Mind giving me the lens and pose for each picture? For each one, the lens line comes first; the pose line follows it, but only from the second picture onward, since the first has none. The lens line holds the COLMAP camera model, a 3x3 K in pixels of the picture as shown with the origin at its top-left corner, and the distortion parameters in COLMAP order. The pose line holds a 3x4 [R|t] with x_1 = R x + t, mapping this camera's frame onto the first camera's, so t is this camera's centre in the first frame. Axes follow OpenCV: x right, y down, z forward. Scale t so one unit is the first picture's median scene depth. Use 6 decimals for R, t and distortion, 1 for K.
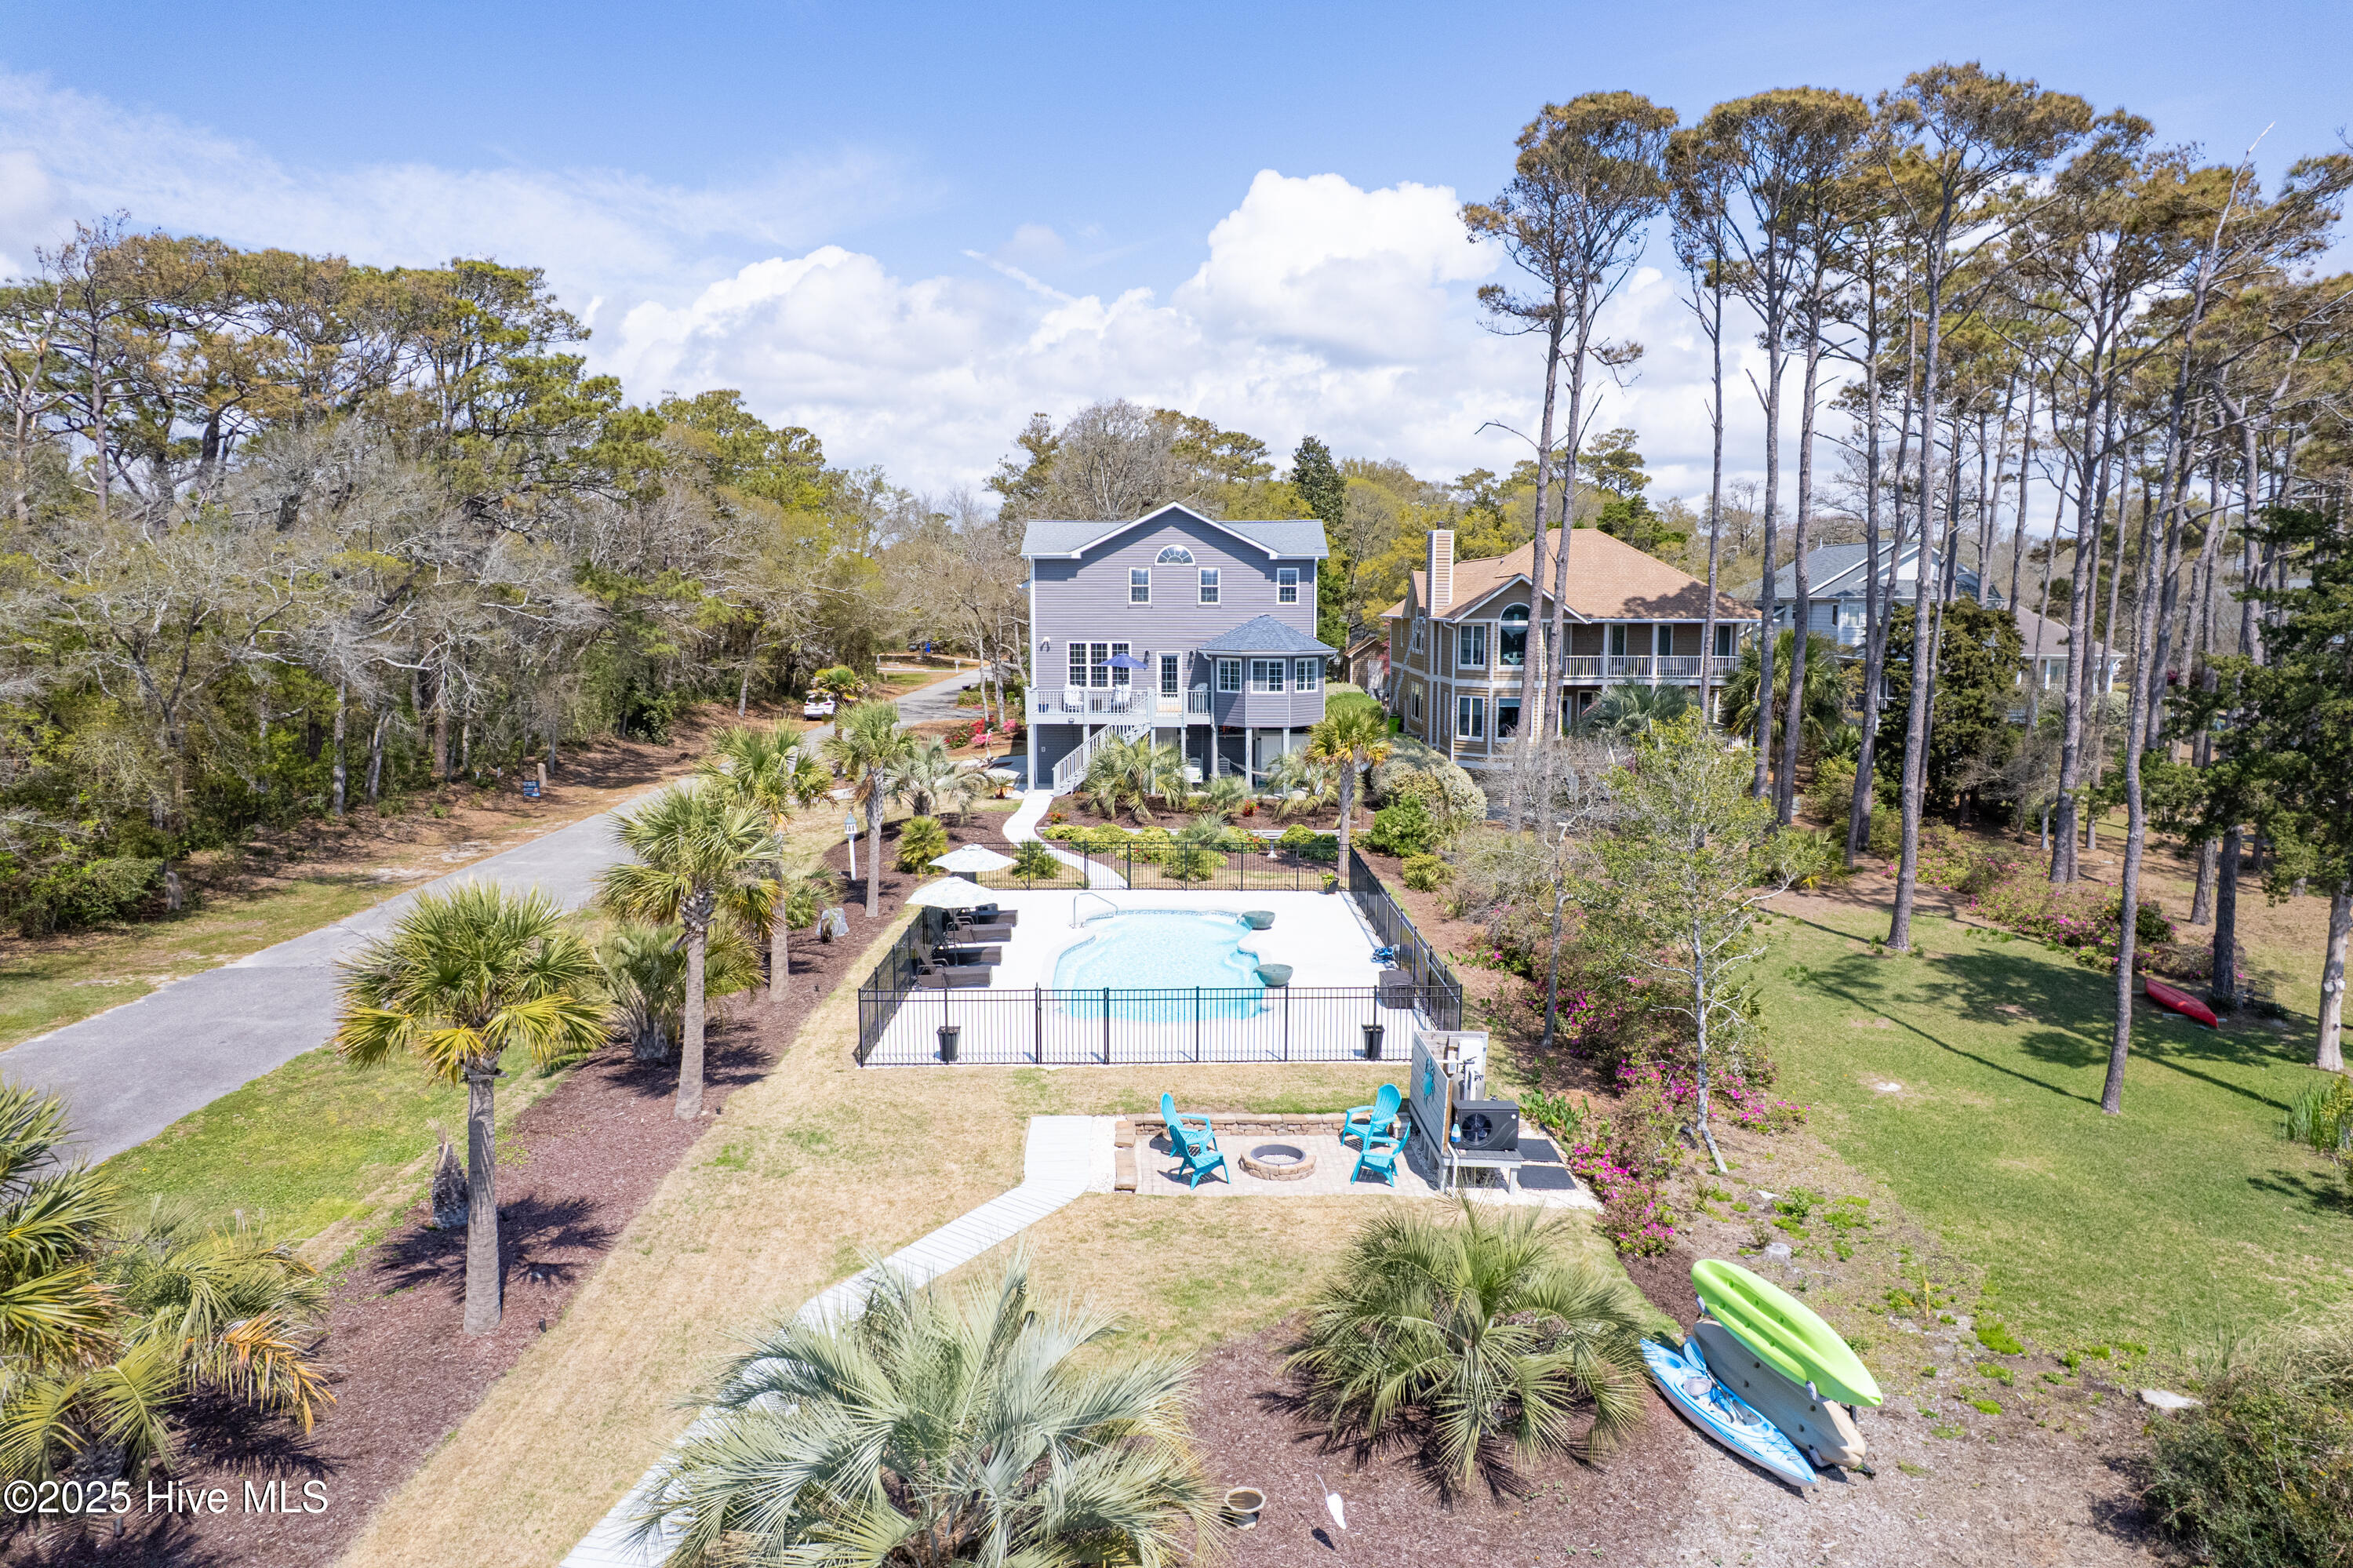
lens RADIAL K [[1535.9, 0, 1176.5], [0, 1535.9, 784.0], [0, 0, 1]] dist [-0.070907, 0.067502]
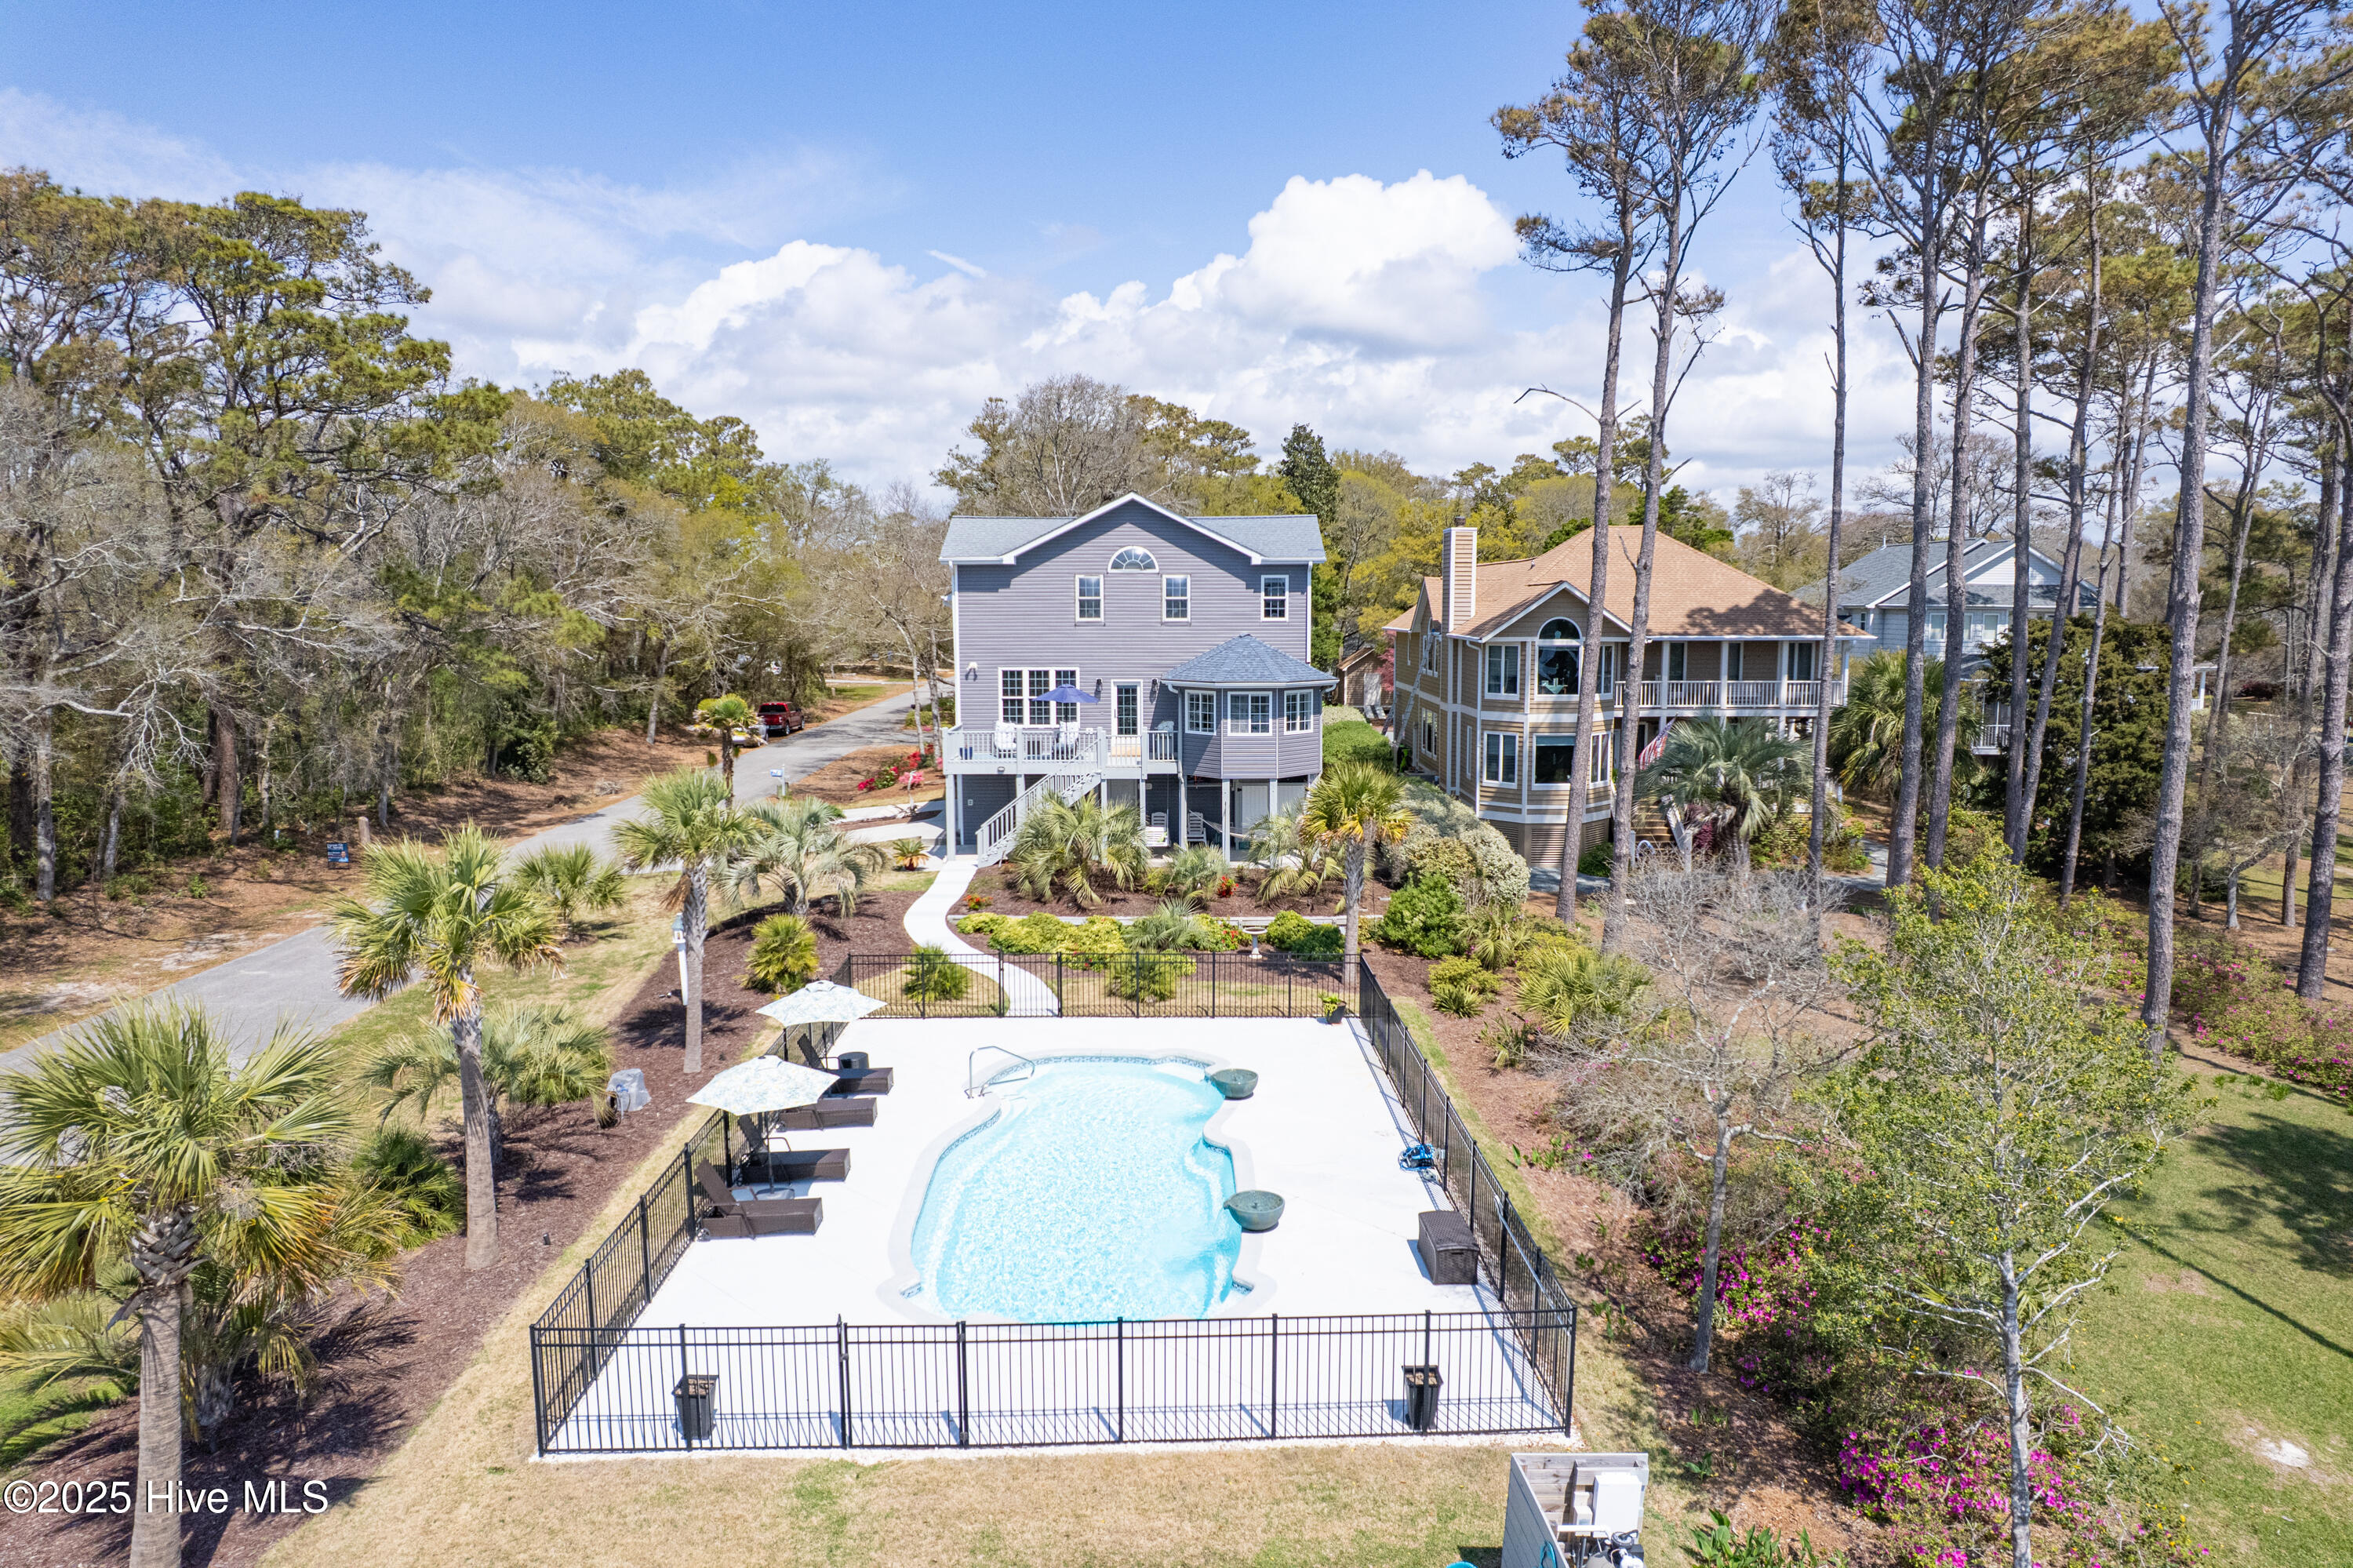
lens RADIAL K [[1535.9, 0, 1176.5], [0, 1535.9, 784.0], [0, 0, 1]] dist [-0.070907, 0.067502]
pose [[0.999961, -0.004087, 0.007787, 0.014948], [0.004088, 0.999992, -0.000081, -0.032472], [-0.007787, 0.000113, 0.999970, 0.202860]]
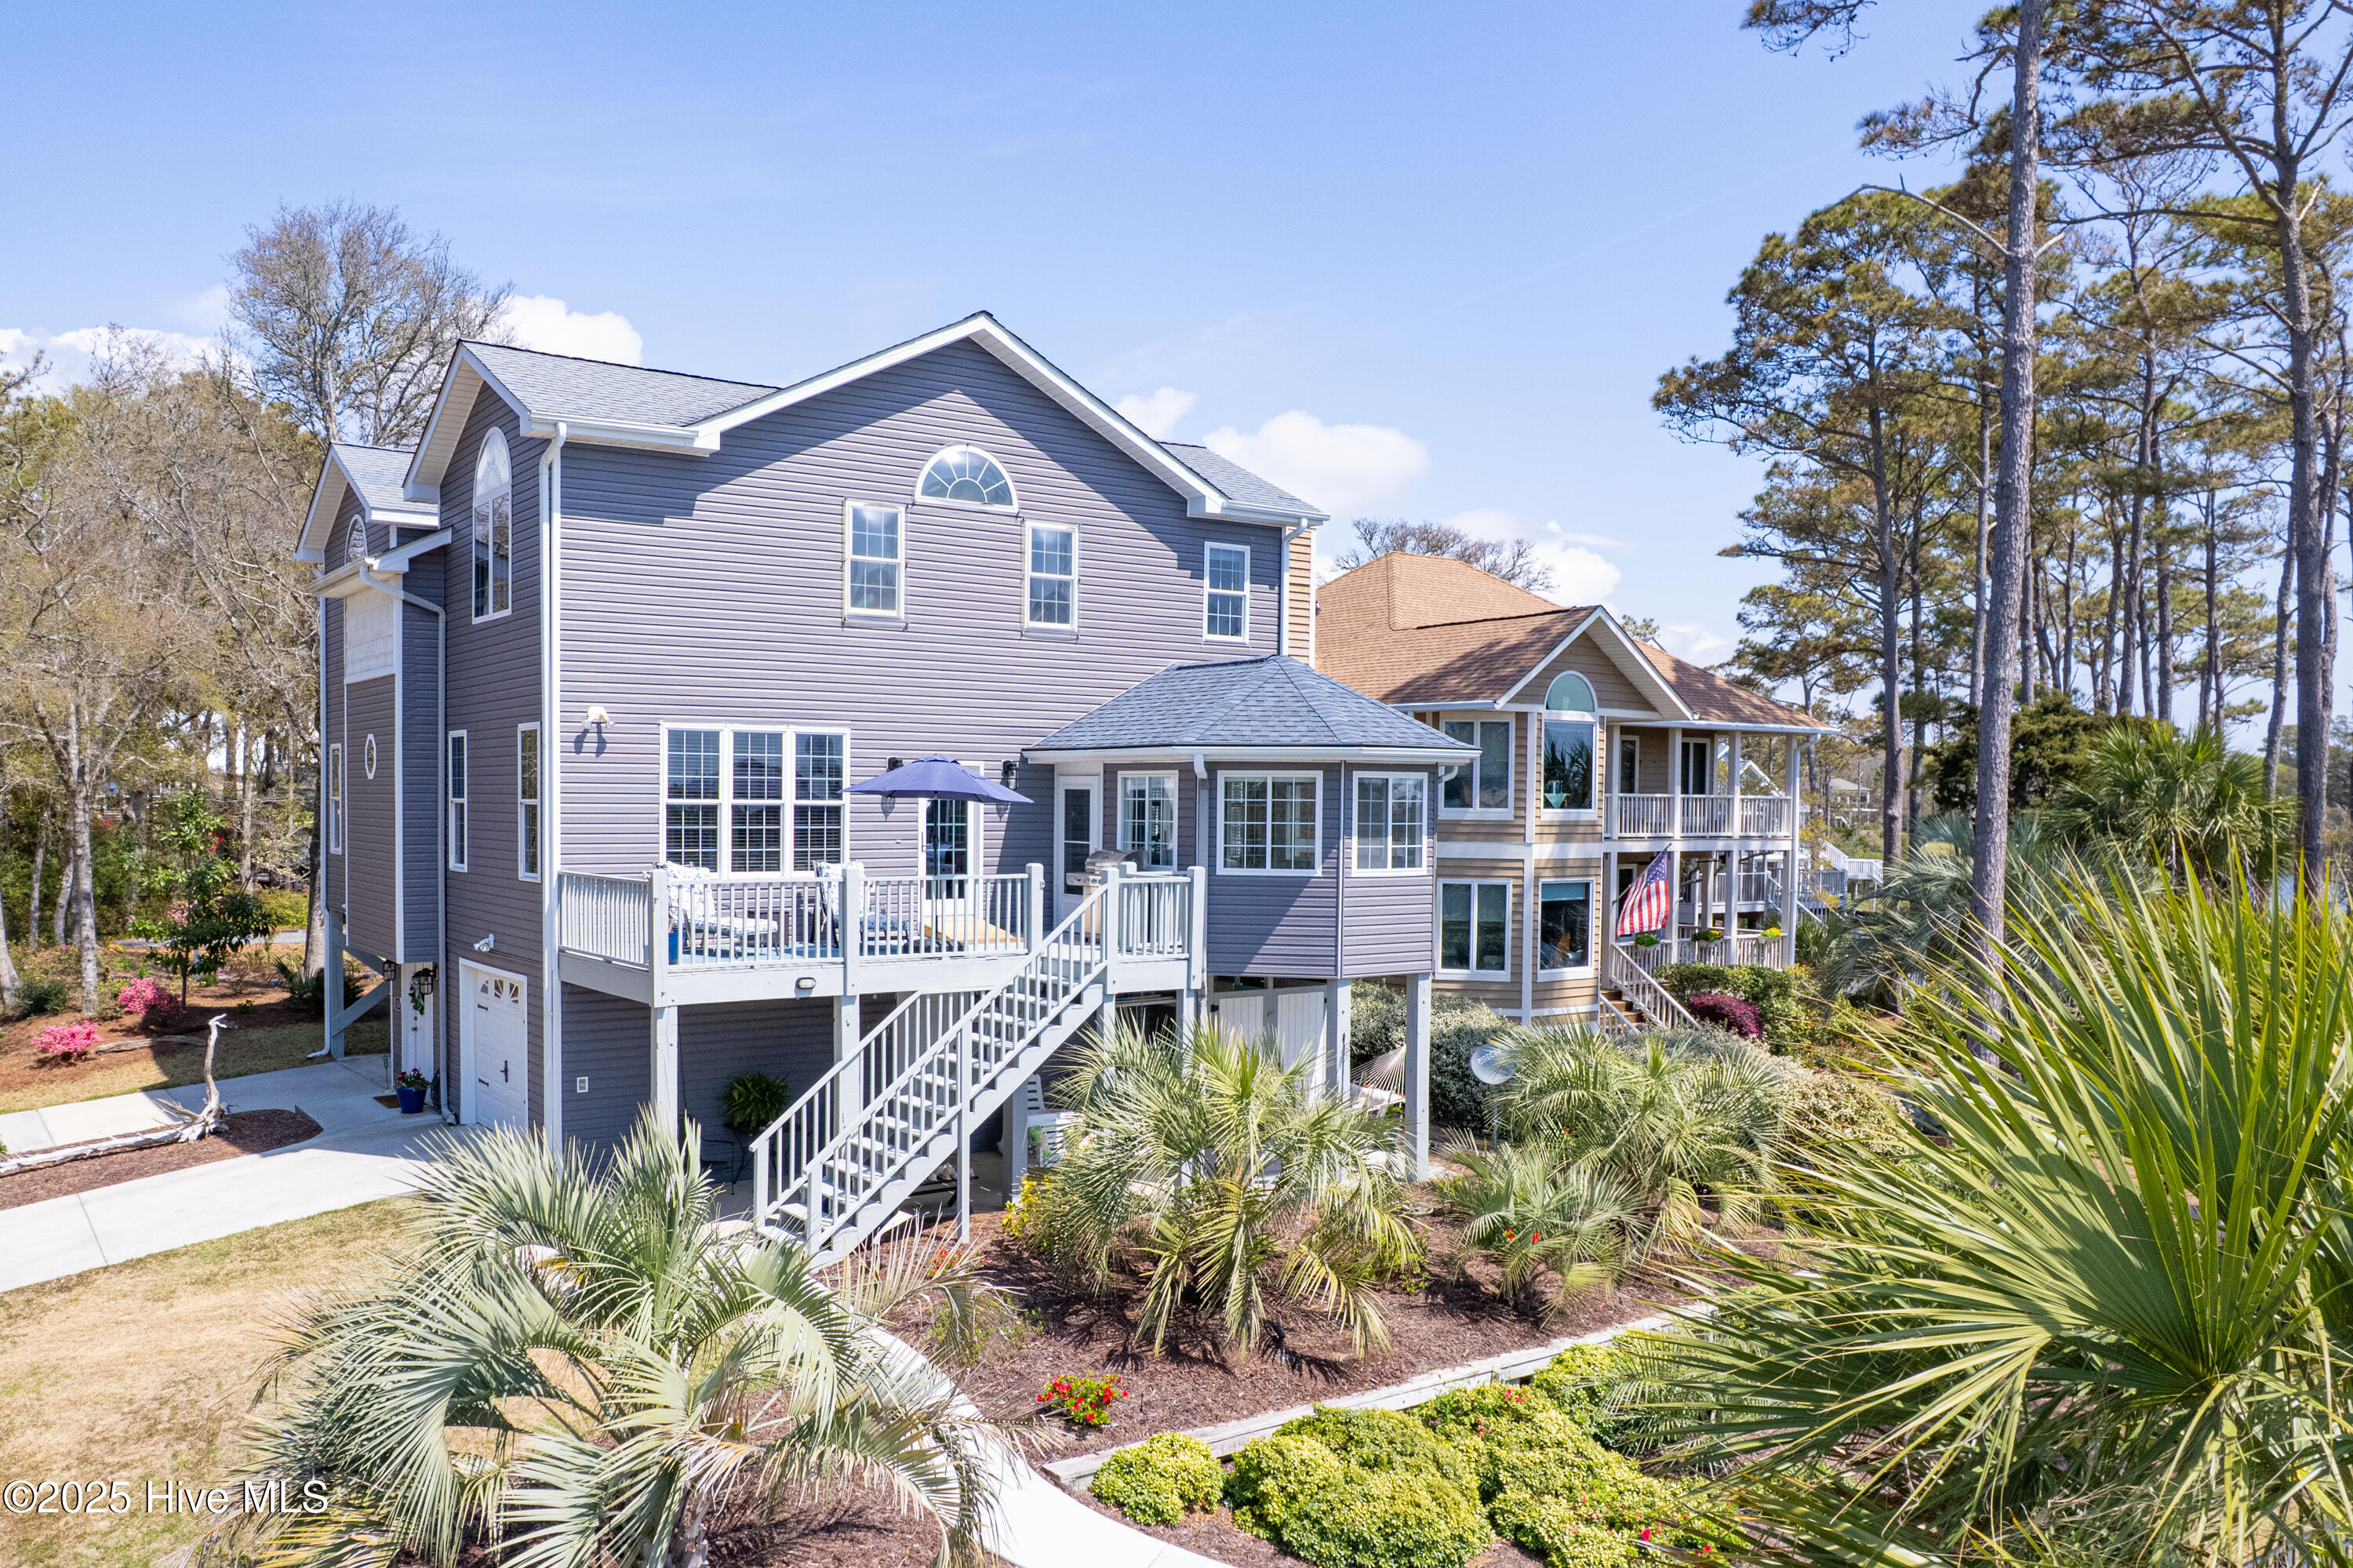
lens RADIAL K [[1776.6, 0, 1047.6], [0, 1776.6, 850.0], [0, 0, 1]] dist [0.004453, -0.000401]
pose [[0.832171, -0.010155, 0.554426, -0.205613], [0.058245, 0.995902, -0.069183, -0.039847], [-0.551452, 0.089865, 0.829352, 0.679299]]
